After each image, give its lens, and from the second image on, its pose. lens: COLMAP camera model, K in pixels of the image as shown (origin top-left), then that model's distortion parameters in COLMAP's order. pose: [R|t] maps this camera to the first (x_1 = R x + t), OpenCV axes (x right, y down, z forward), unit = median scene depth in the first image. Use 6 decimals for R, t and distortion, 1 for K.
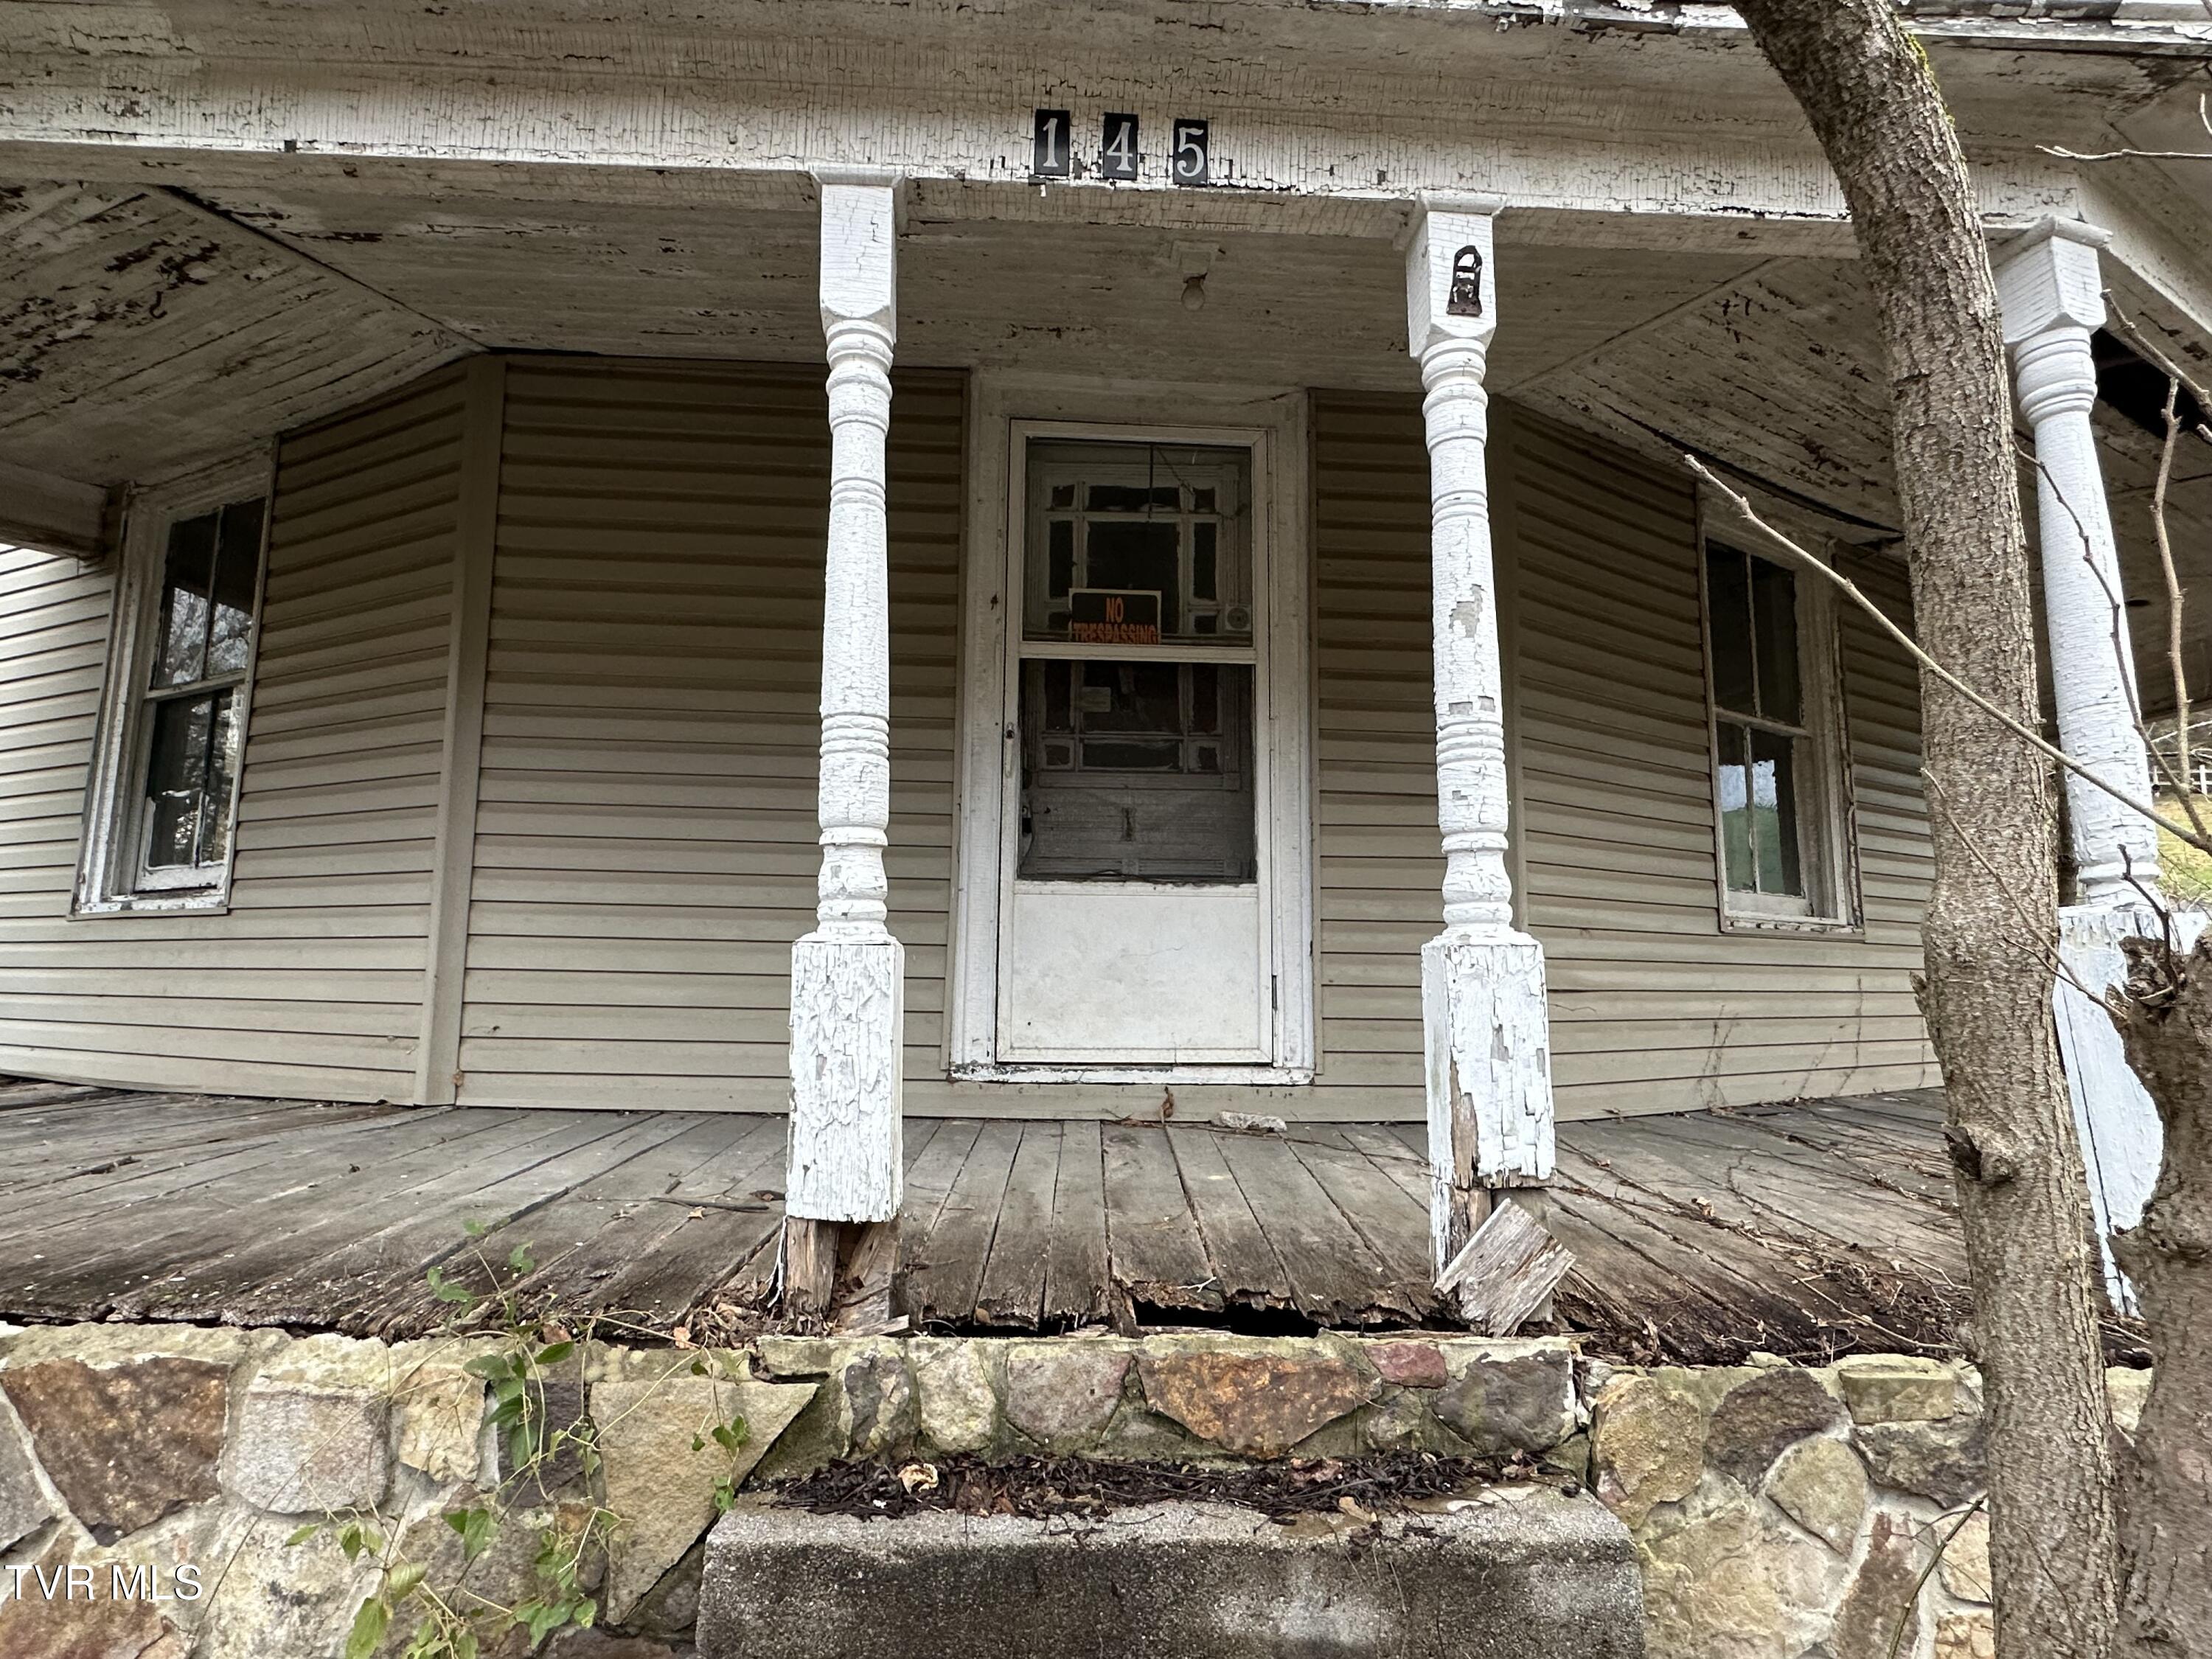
lens RADIAL K [[1166.5, 0, 1100.0], [0, 1166.5, 830.7], [0, 0, 1]] dist [-0.003850, 0.001021]
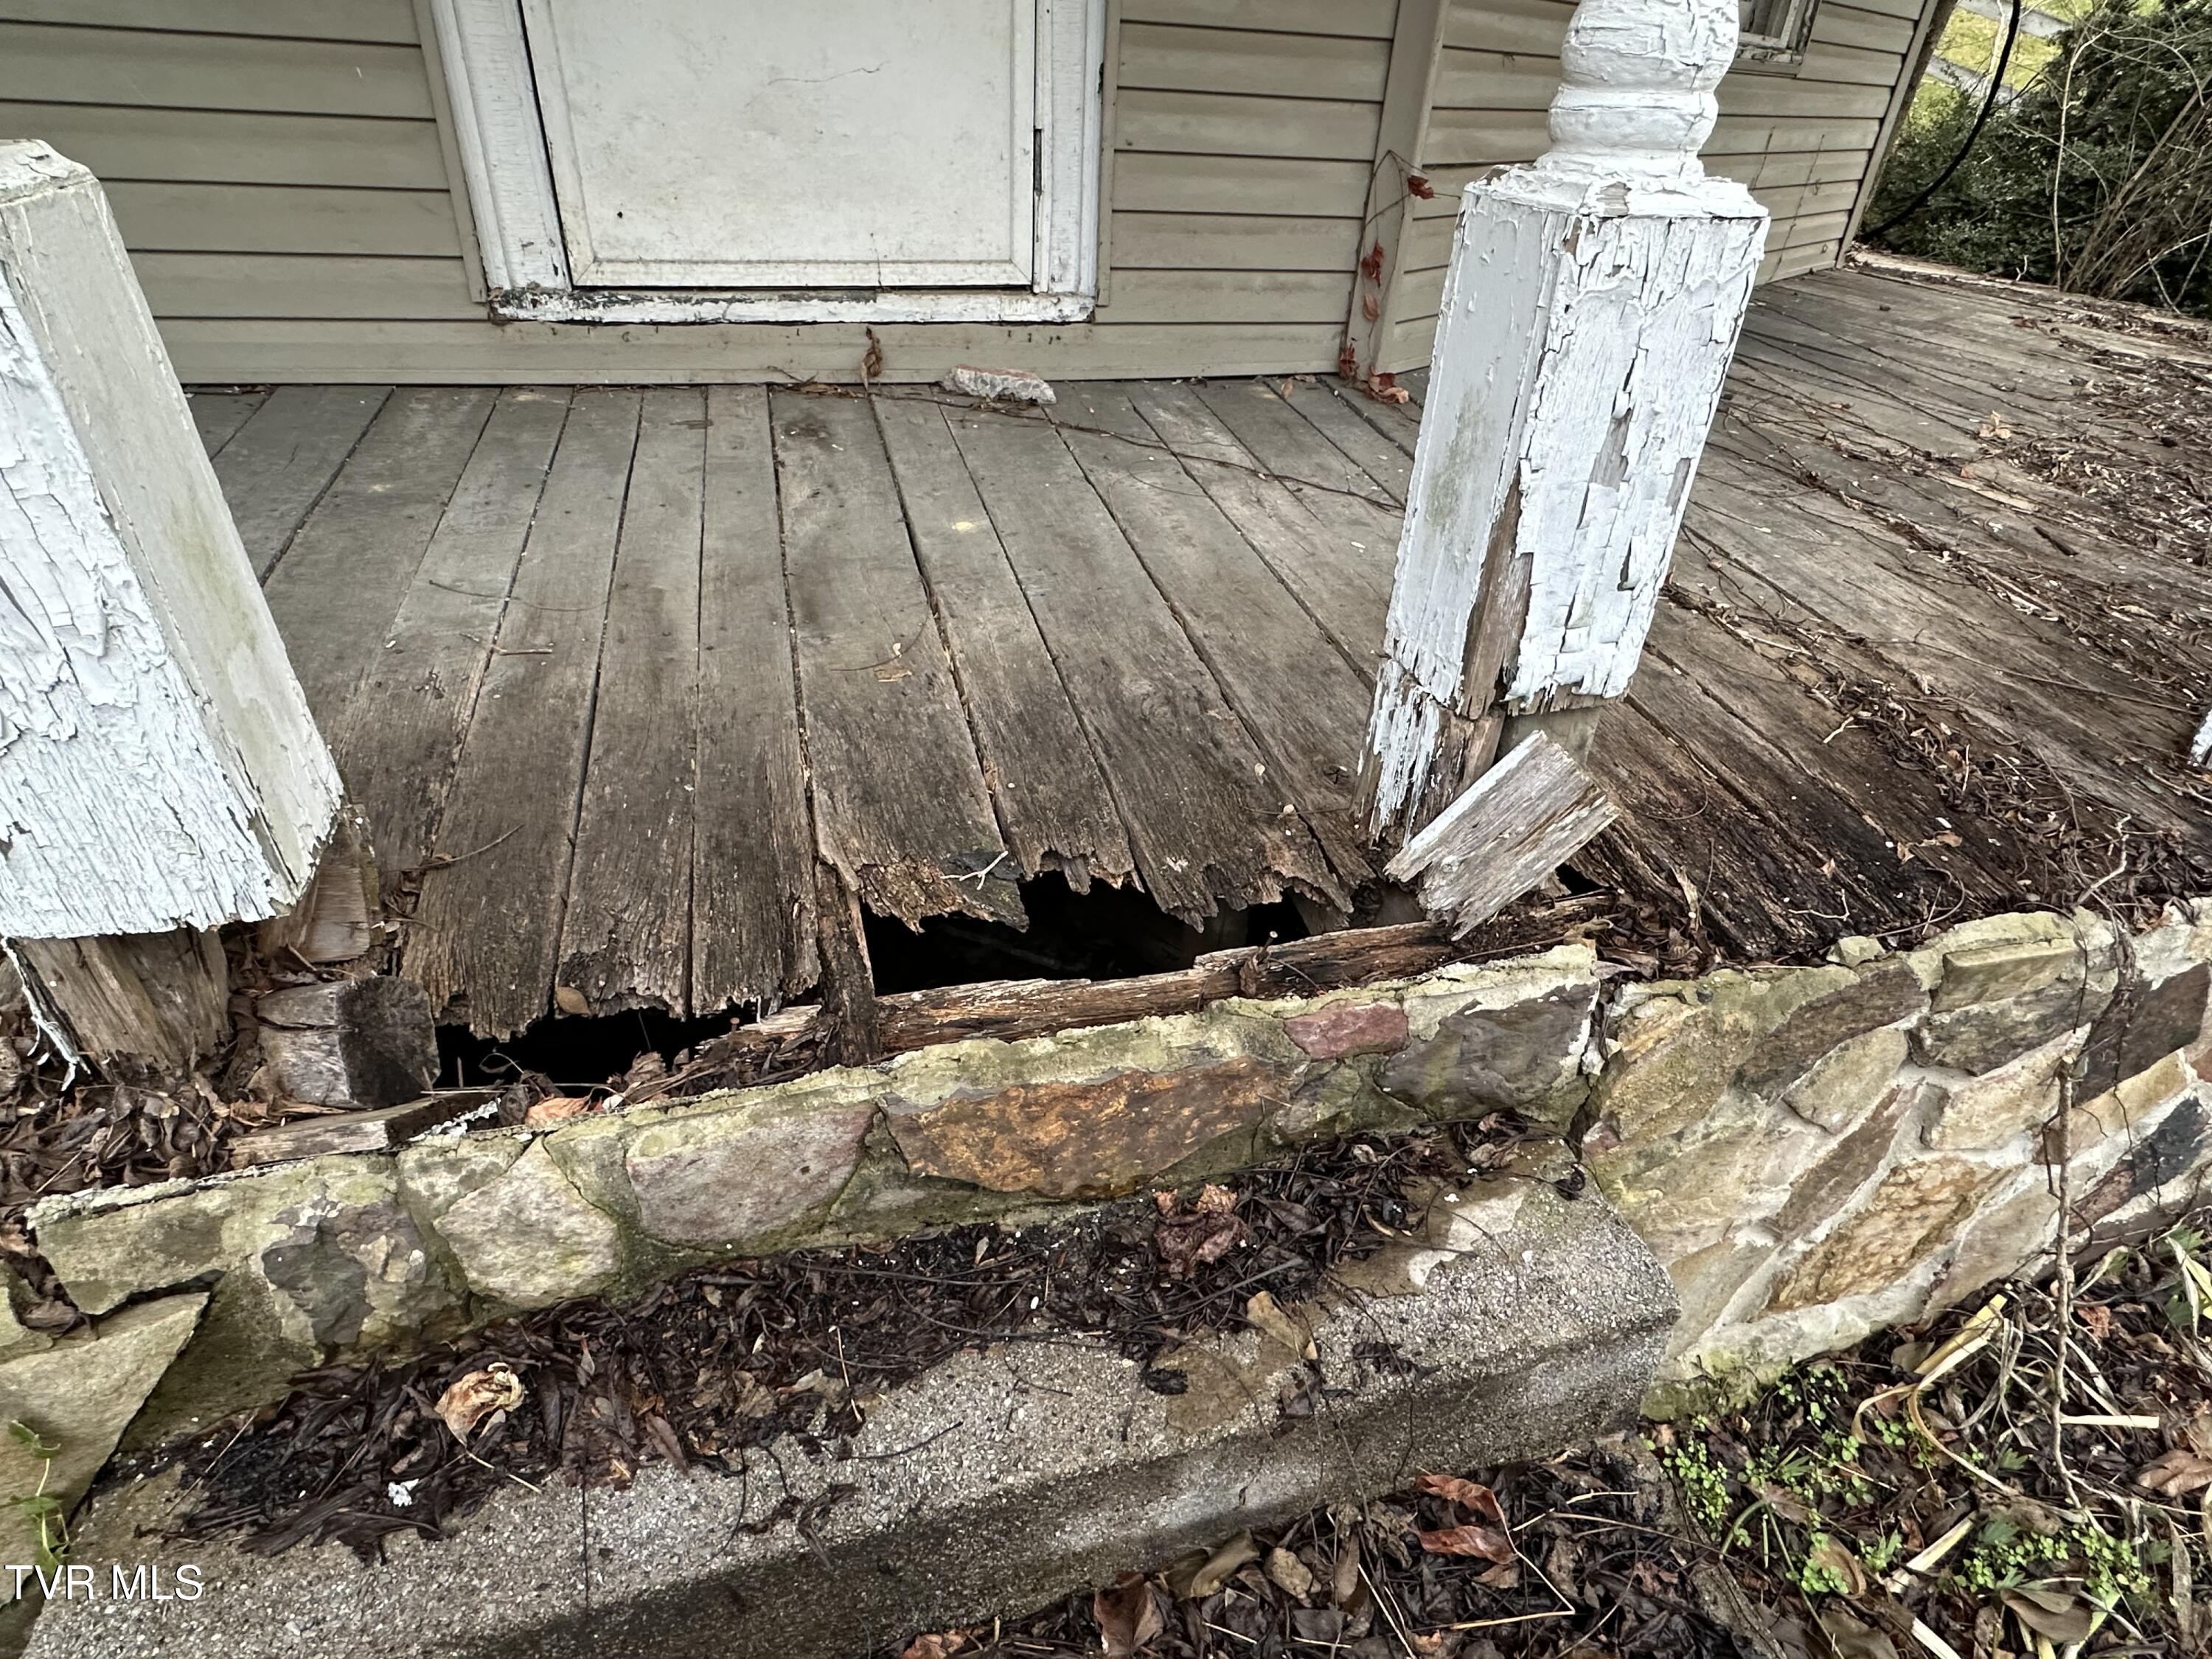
lens RADIAL K [[1166.5, 0, 1100.0], [0, 1166.5, 830.7], [0, 0, 1]] dist [-0.003850, 0.001021]
pose [[0.969960, -0.104014, 0.219907, 0.021536], [-0.067492, 0.753429, 0.654056, 0.004280], [-0.233716, -0.649250, 0.723776, 0.631105]]
